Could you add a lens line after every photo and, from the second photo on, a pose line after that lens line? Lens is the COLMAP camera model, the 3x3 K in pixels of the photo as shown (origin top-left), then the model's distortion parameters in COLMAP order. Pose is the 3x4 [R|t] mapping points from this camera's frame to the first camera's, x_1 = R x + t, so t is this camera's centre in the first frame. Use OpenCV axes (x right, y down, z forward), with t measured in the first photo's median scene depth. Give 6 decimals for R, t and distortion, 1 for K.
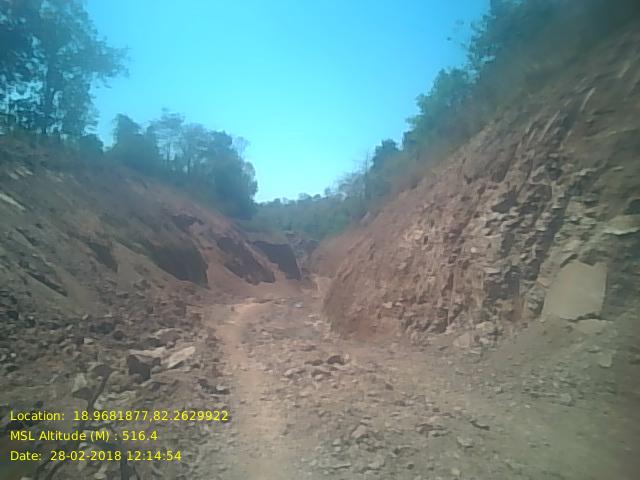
lens RADIAL K [[514.6, 0, 327.0], [0, 514.6, 262.7], [0, 0, 1]] dist [-0.003216, -0.066705]
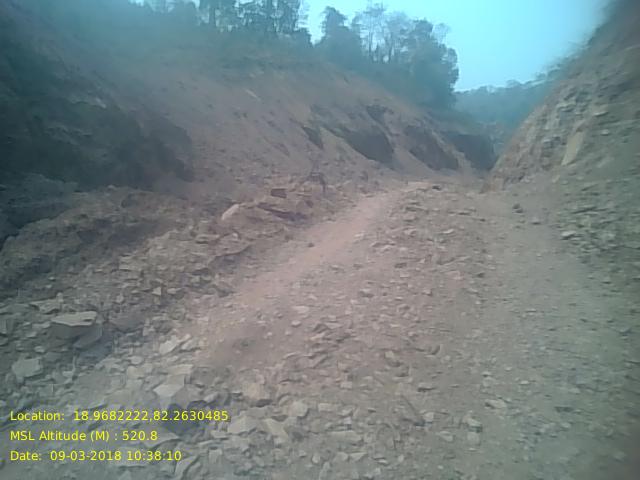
lens RADIAL K [[510.1, 0, 324.2], [0, 510.1, 257.7], [0, 0, 1]] dist [0.058907, -0.143179]
pose [[0.926731, 0.100280, -0.362095, 0.106793], [-0.027651, 0.979315, 0.200445, 0.025941], [0.374706, -0.175746, 0.910334, -0.261487]]
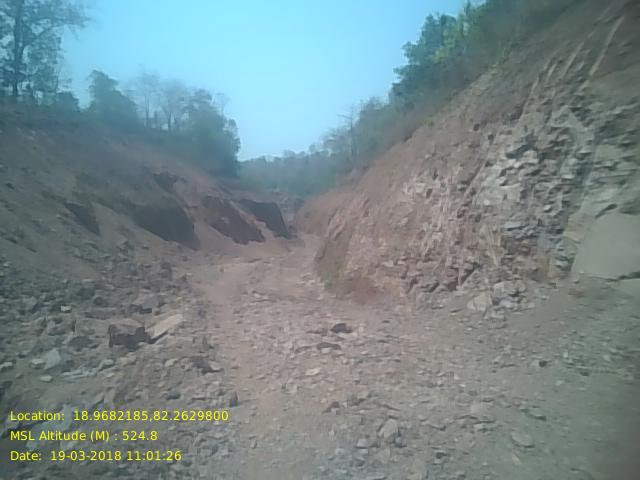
lens RADIAL K [[510.1, 0, 324.2], [0, 510.1, 257.7], [0, 0, 1]] dist [0.058907, -0.143179]
pose [[0.999574, -0.021053, 0.020195, -0.008872], [0.019515, 0.997102, 0.073535, 0.000280], [-0.021685, -0.073110, 0.997088, 0.040276]]
